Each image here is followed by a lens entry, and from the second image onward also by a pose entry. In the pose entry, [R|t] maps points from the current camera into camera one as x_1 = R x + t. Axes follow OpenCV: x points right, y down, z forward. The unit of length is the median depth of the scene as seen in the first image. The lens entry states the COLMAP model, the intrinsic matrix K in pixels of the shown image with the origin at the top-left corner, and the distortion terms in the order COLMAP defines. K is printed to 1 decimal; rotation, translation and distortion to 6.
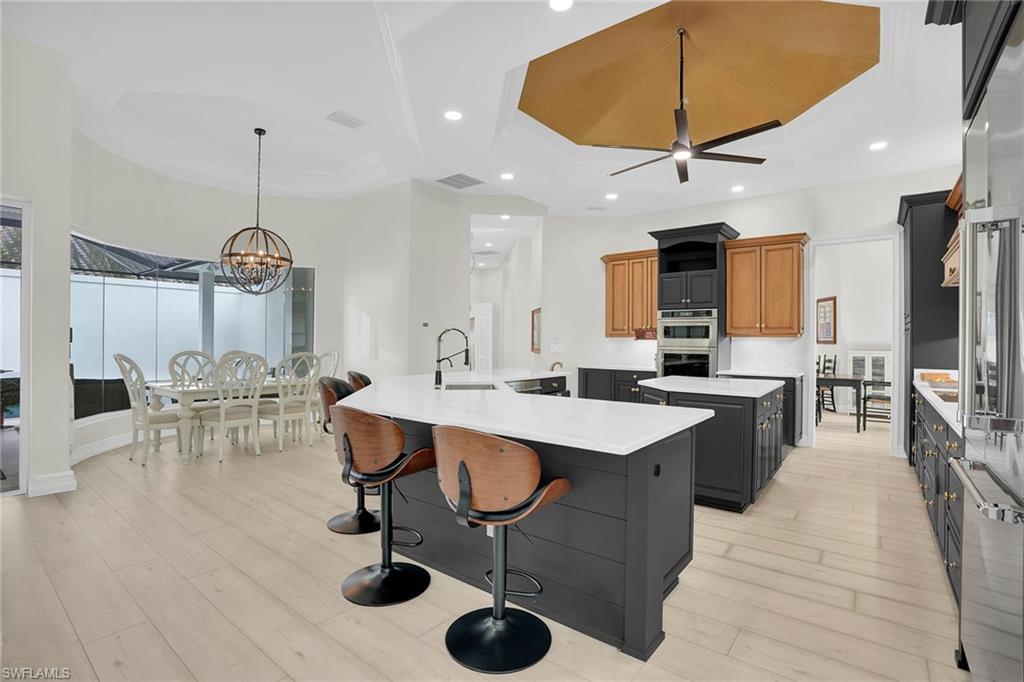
lens RADIAL K [[472.1, 0, 512.9], [0, 472.1, 339.1], [0, 0, 1]] dist [-0.045260, 0.001899]
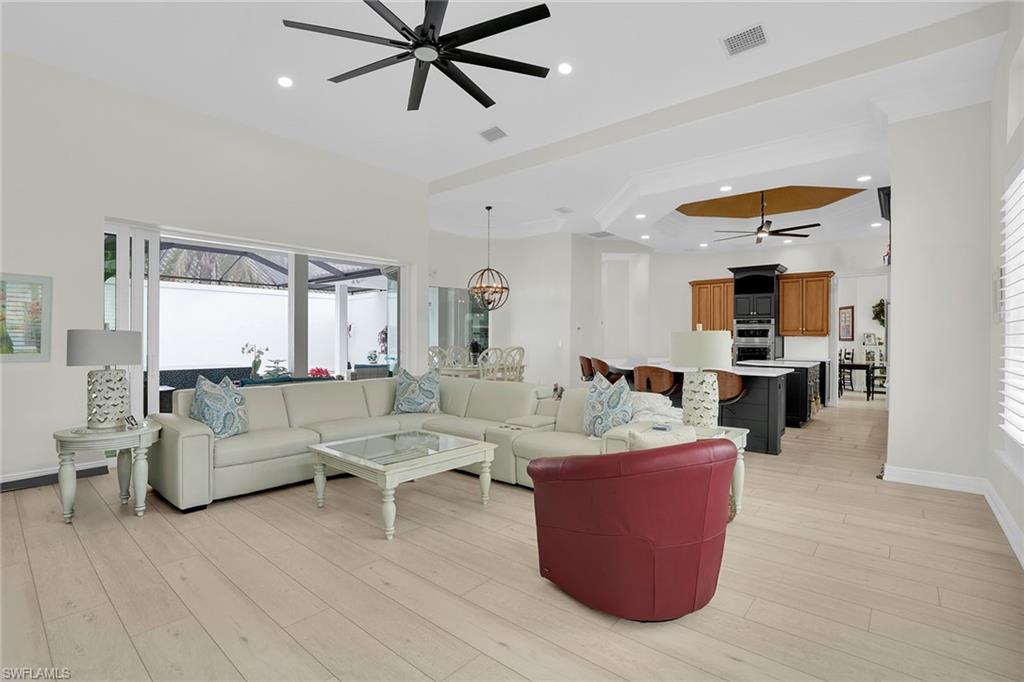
lens RADIAL K [[472.1, 0, 515.8], [0, 472.1, 338.6], [0, 0, 1]] dist [-0.045260, 0.001899]
pose [[0.999522, -0.002121, -0.030835, -0.361531], [0.002173, 0.999996, 0.001638, -0.001641], [0.030832, -0.001704, 0.999523, -0.553885]]
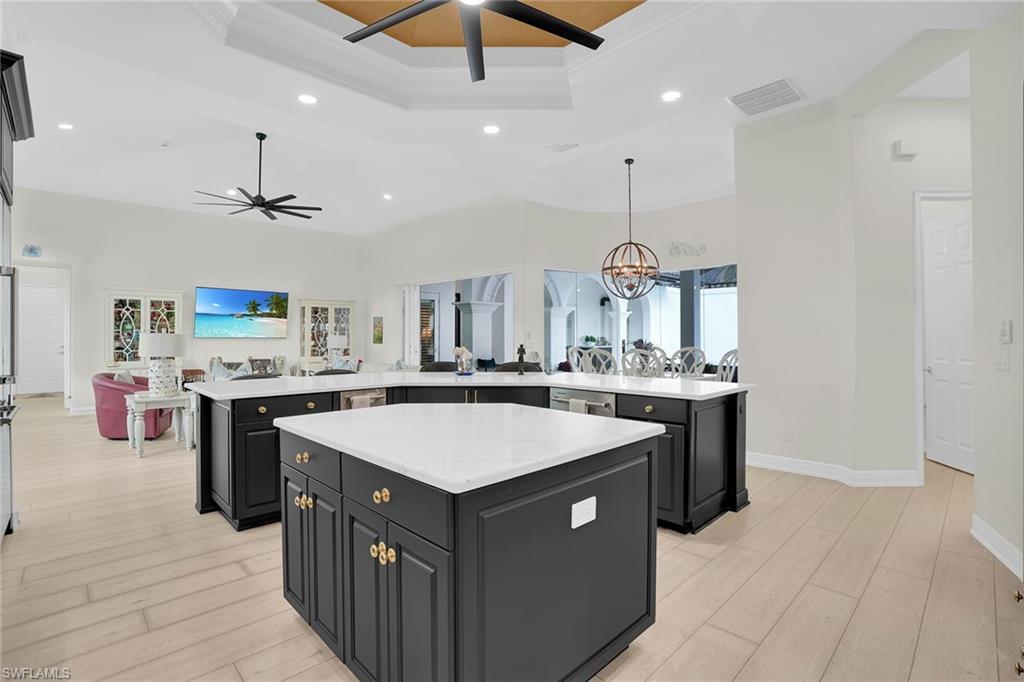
lens RADIAL K [[472.1, 0, 507.4], [0, 472.1, 340.3], [0, 0, 1]] dist [-0.045260, 0.001899]
pose [[-0.132933, 0.003957, -0.991117, 0.493343], [-0.001604, 0.999990, 0.004207, 0.007302], [0.991124, 0.002149, -0.132925, 0.628159]]
